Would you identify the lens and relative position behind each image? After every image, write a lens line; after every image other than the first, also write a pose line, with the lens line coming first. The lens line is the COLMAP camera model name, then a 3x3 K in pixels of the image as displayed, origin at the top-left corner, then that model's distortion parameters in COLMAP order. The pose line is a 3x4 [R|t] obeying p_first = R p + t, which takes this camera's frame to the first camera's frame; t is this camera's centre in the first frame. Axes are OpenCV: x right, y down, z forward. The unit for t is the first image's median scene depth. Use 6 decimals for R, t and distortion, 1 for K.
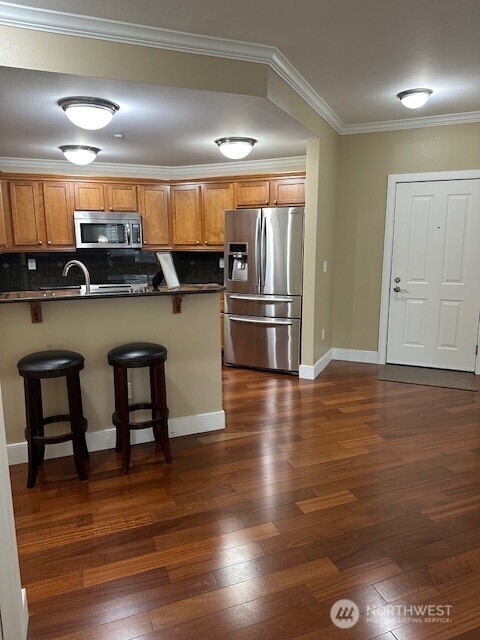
lens RADIAL K [[428.6, 0, 240.0], [0, 428.6, 320.0], [0, 0, 1]] dist [0.040962, -0.046530]
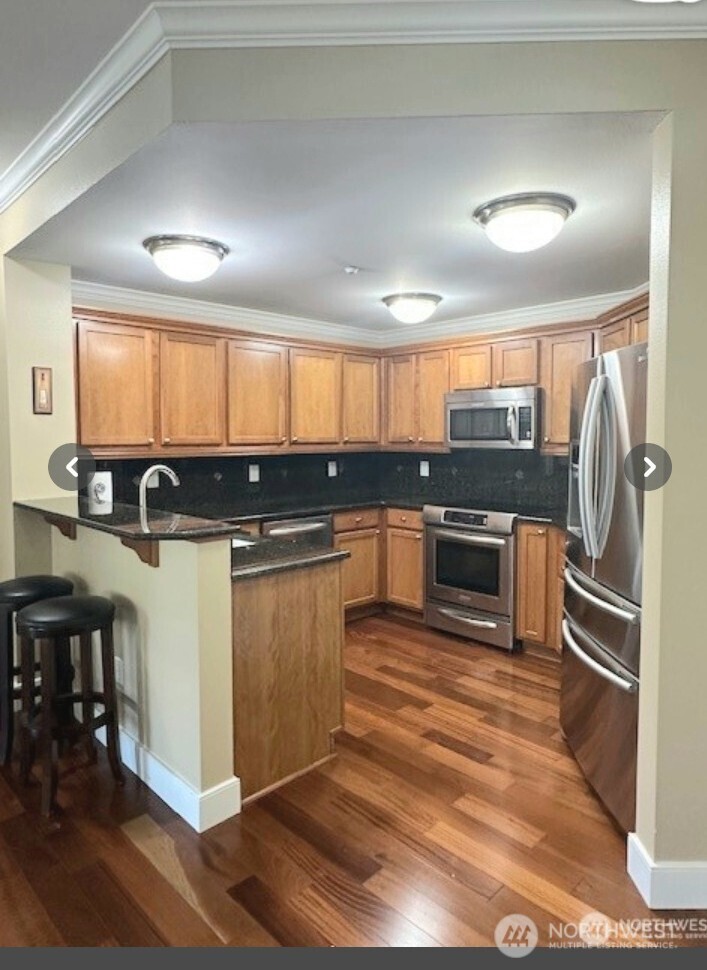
lens RADIAL K [[600.0, 0, 354.1], [0, 600.0, 467.8], [0, 0, 1]] dist [-0.000820, -0.000144]
pose [[0.408604, 0.052486, -0.911201, 0.401968], [-0.161394, 0.986768, -0.015534, -0.103721], [0.898329, 0.153410, 0.411668, 0.528163]]
